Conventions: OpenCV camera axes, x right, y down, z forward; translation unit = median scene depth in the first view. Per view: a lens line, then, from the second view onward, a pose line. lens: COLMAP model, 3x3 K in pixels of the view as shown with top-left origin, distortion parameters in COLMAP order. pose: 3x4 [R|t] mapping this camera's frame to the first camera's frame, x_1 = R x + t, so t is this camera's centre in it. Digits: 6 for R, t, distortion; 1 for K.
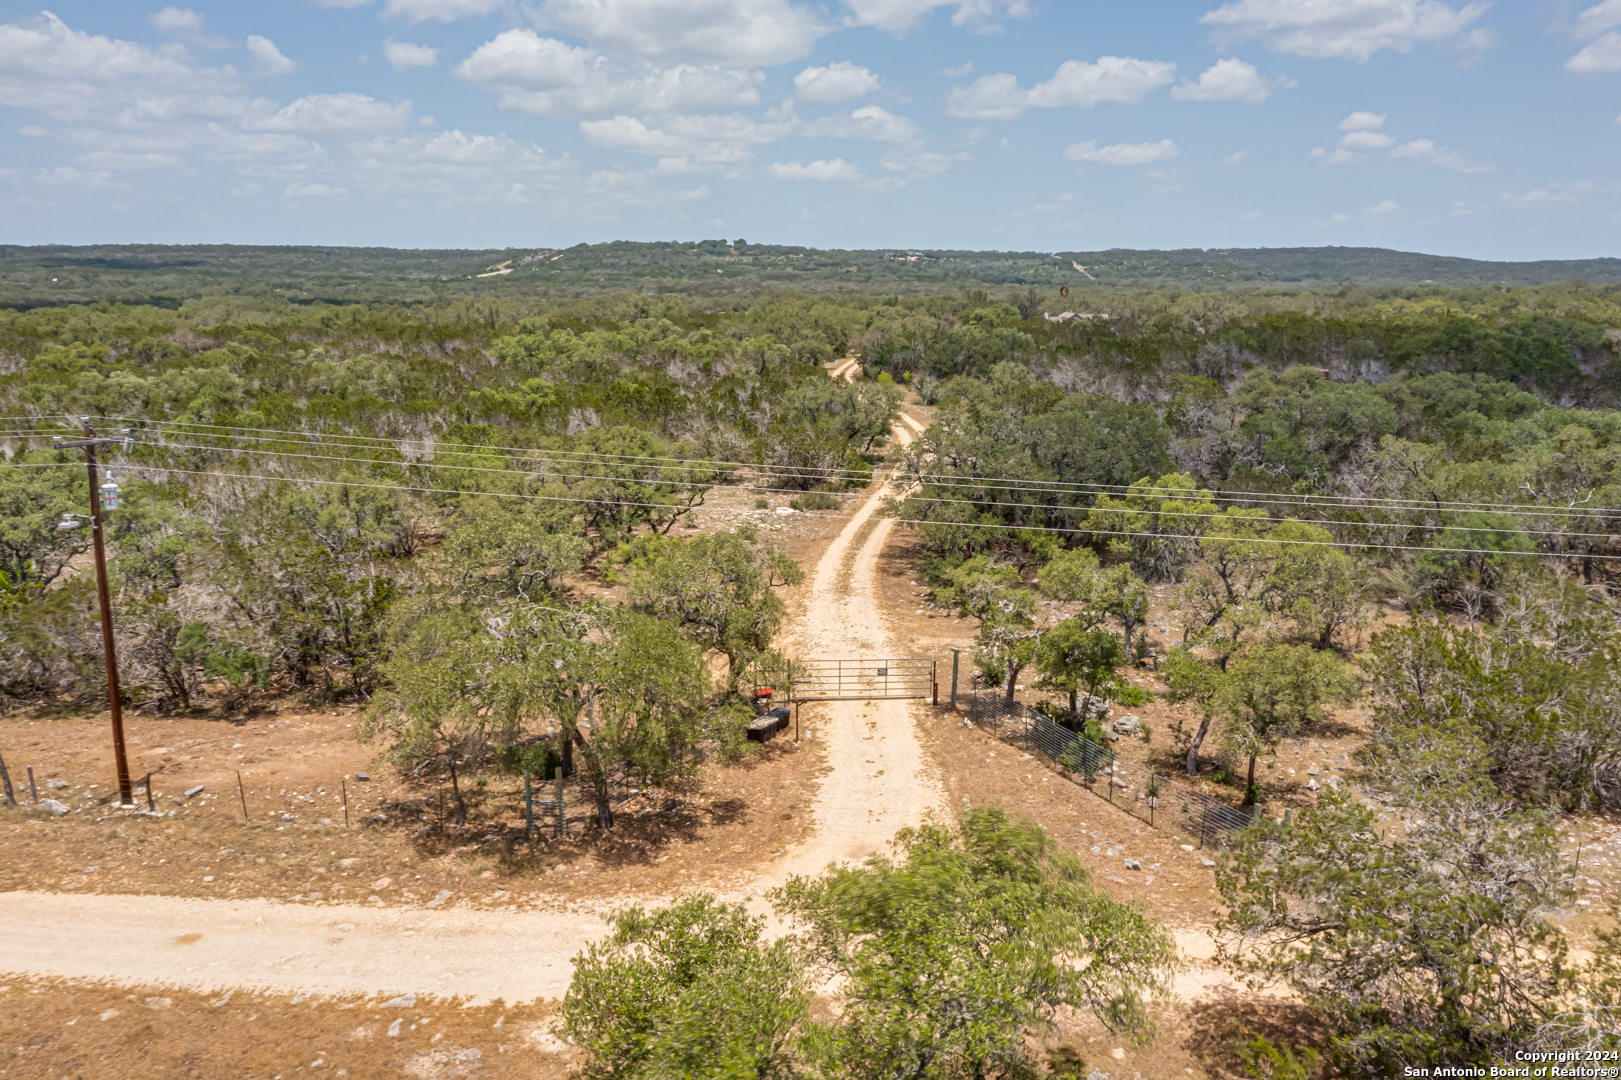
lens RADIAL K [[1303.5, 0, 810.5], [0, 1303.5, 540.0], [0, 0, 1]] dist [0.004468, -0.004677]
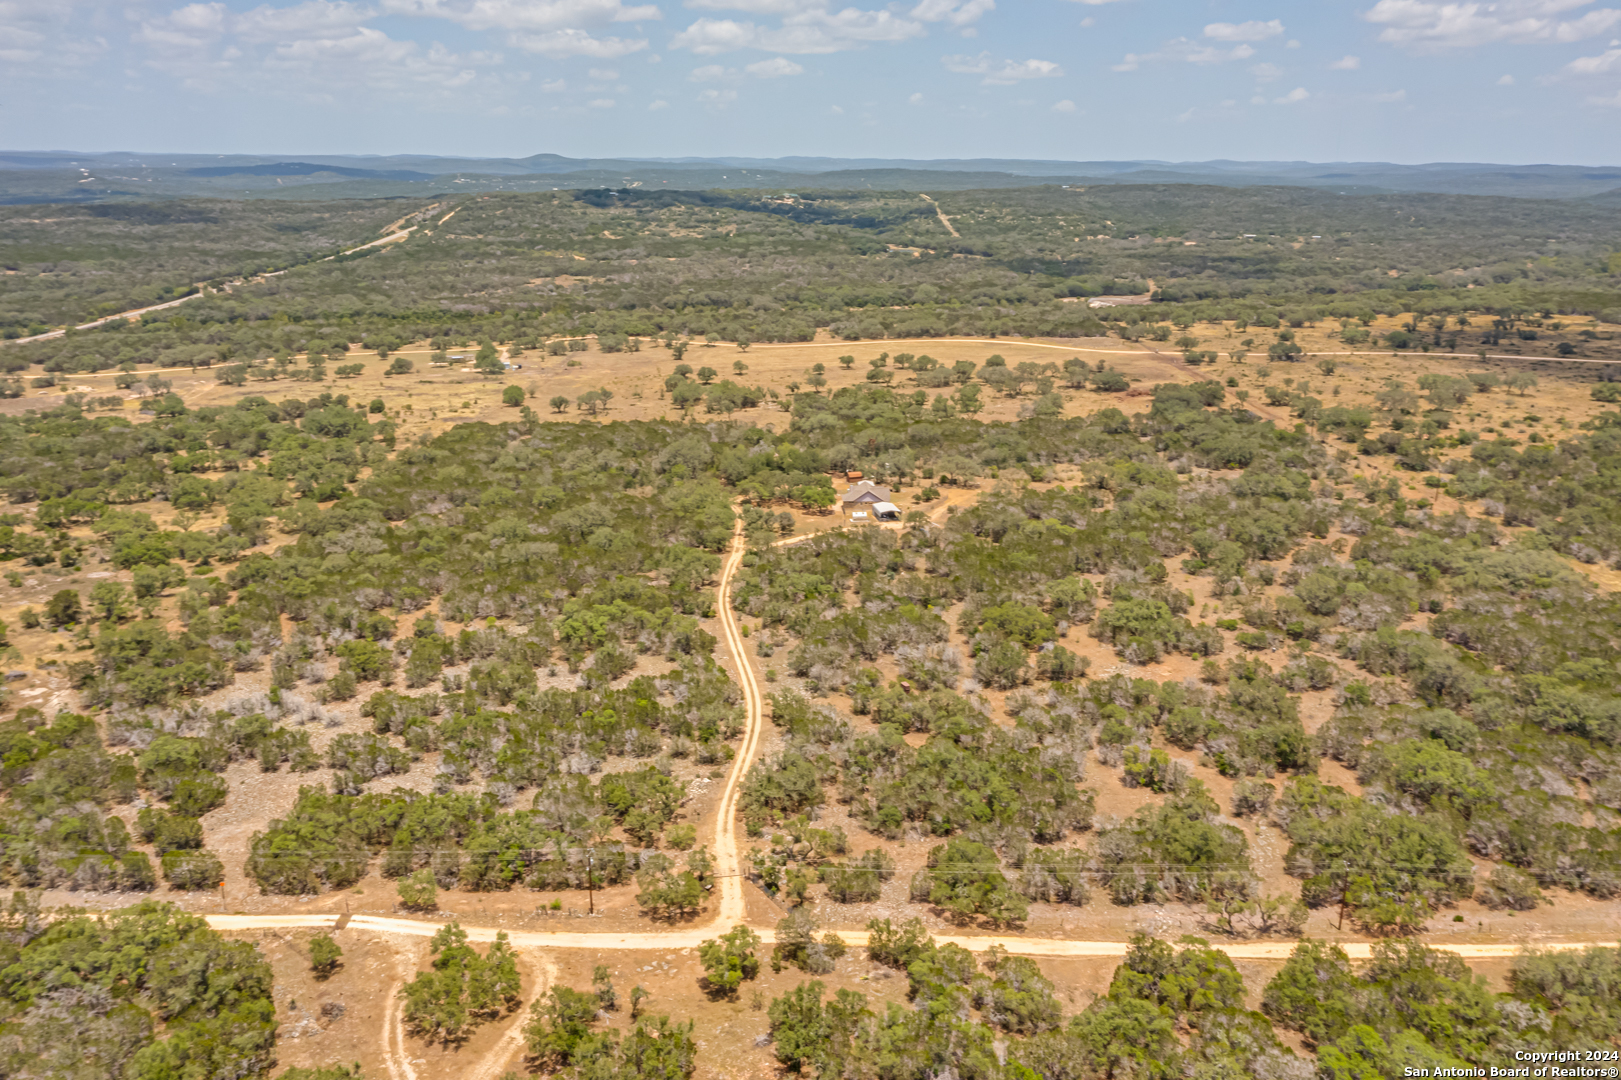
lens RADIAL K [[1307.0, 0, 810.5], [0, 1307.0, 540.0], [0, 0, 1]] dist [0.025245, -0.108691]
pose [[0.996083, -0.027811, 0.083932, -0.031848], [0.021099, 0.996586, 0.079825, -1.458534], [-0.085865, -0.077742, 0.993269, -3.607905]]
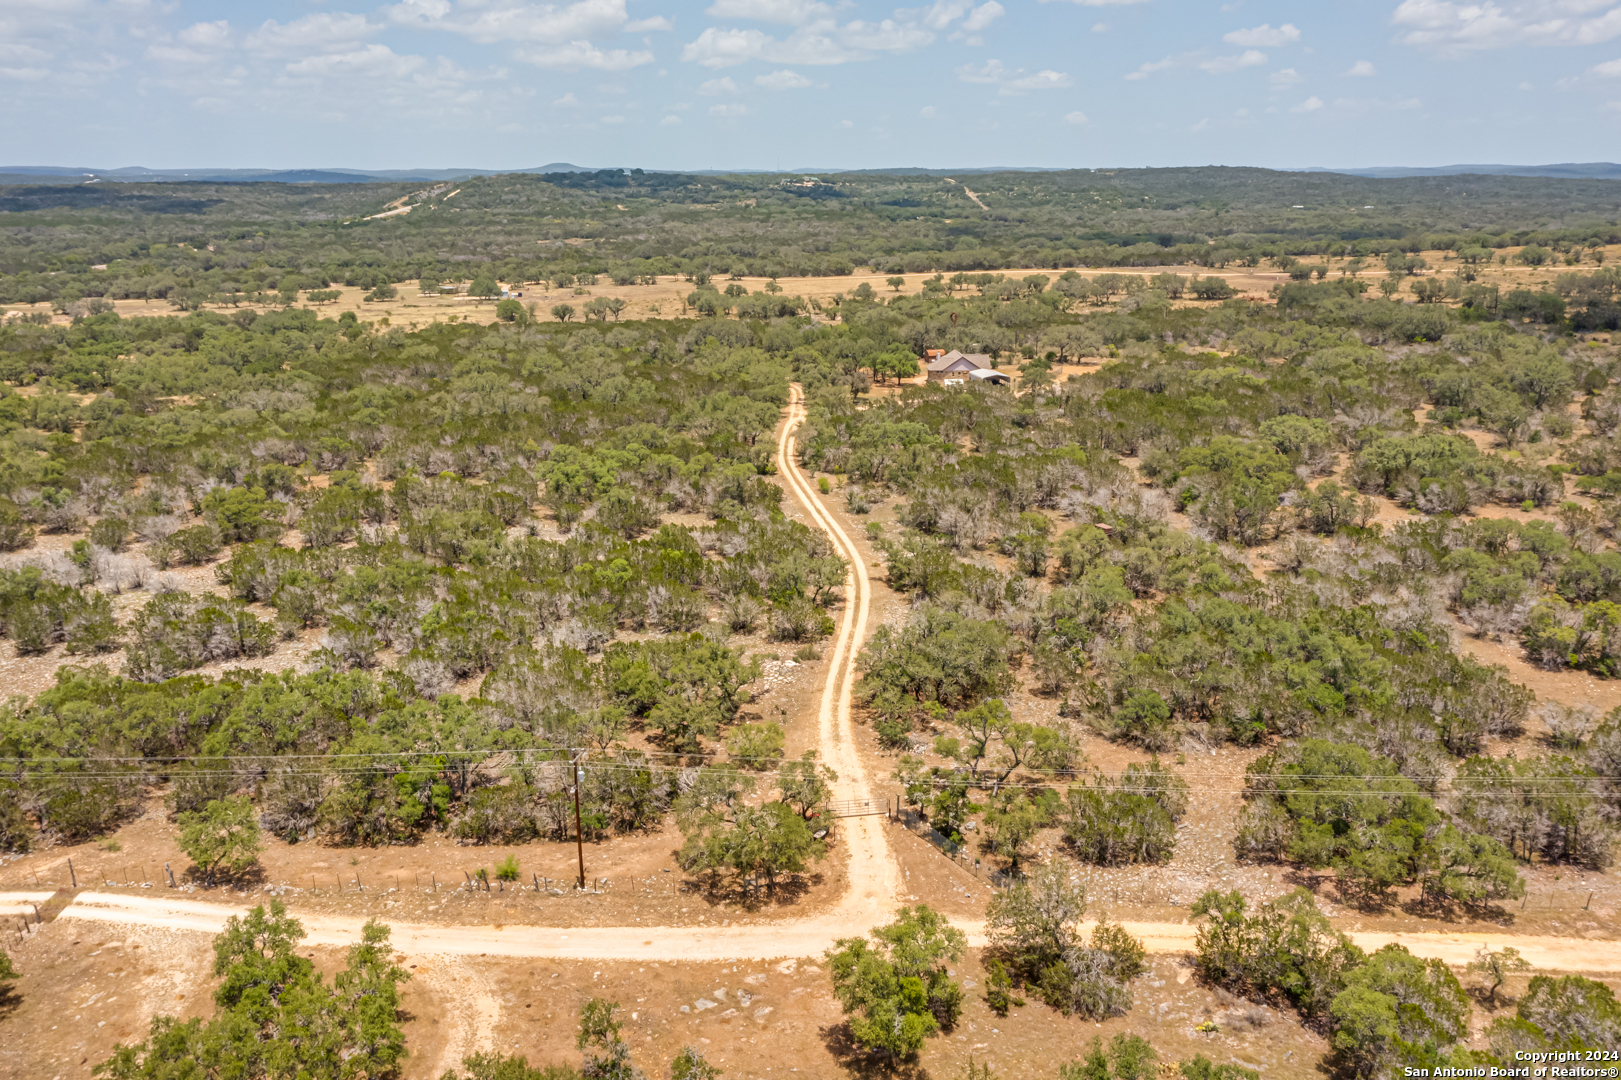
lens RADIAL K [[1303.5, 0, 810.5], [0, 1303.5, 540.0], [0, 0, 1]] dist [0.004468, -0.004677]
pose [[0.996751, -0.032690, 0.073610, -0.204286], [0.027618, 0.997242, 0.068889, -0.539511], [-0.075659, -0.066632, 0.994905, -1.290586]]
